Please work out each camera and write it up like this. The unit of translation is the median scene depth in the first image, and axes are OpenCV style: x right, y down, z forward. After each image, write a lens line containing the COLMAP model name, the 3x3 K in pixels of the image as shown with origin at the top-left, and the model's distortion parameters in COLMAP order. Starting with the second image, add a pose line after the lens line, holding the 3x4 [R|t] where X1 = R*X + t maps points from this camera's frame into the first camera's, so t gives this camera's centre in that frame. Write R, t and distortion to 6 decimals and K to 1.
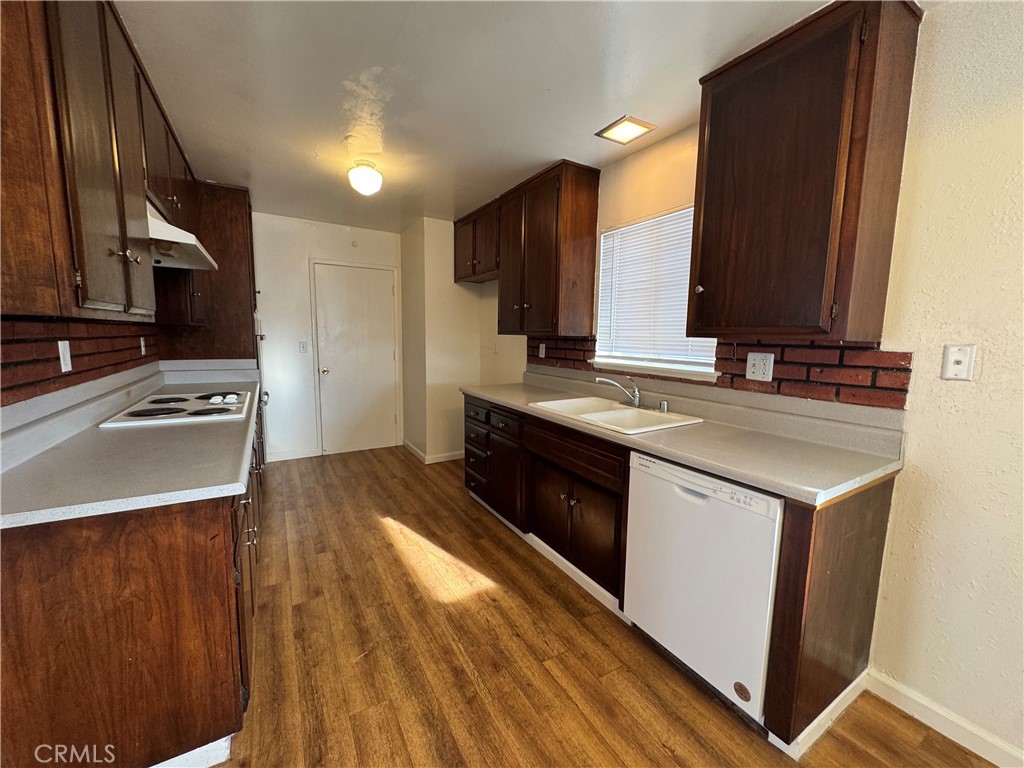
lens RADIAL K [[407.3, 0, 509.3], [0, 407.3, 385.2], [0, 0, 1]] dist [-0.001823, 0.000105]
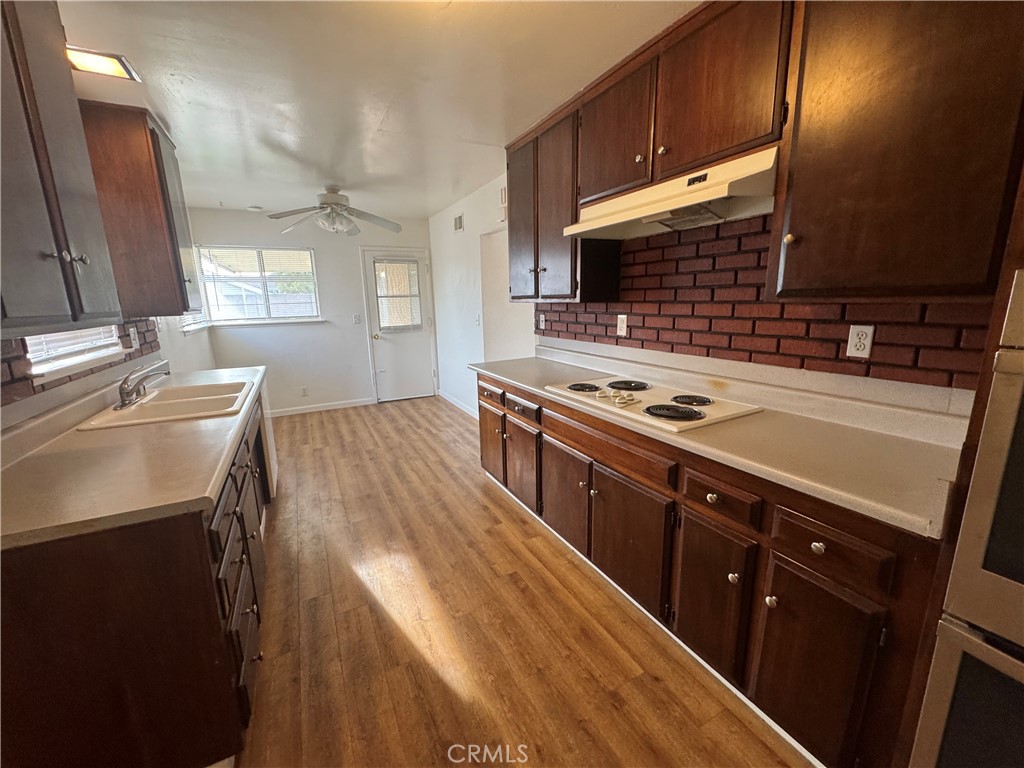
lens RADIAL K [[407.3, 0, 511.8], [0, 407.3, 384.9], [0, 0, 1]] dist [-0.001823, 0.000105]
pose [[-0.999060, -0.003315, 0.043212, -0.702483], [0.011177, 0.943636, 0.330797, -0.344743], [-0.041873, 0.330969, -0.942712, 2.367277]]
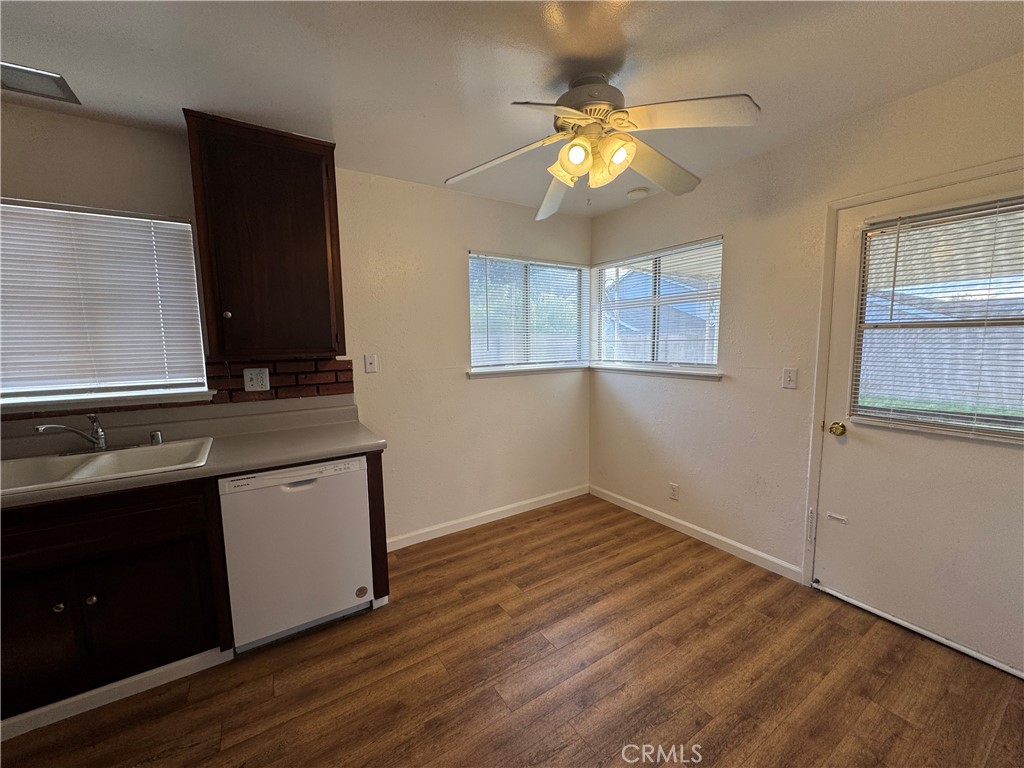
lens RADIAL K [[407.3, 0, 512.8], [0, 407.3, 386.0], [0, 0, 1]] dist [-0.001823, 0.000105]
pose [[-0.049986, -0.126960, 0.990648, -0.658020], [0.137437, 0.981577, 0.132733, -0.087509], [-0.989248, 0.142787, -0.031617, 0.304083]]
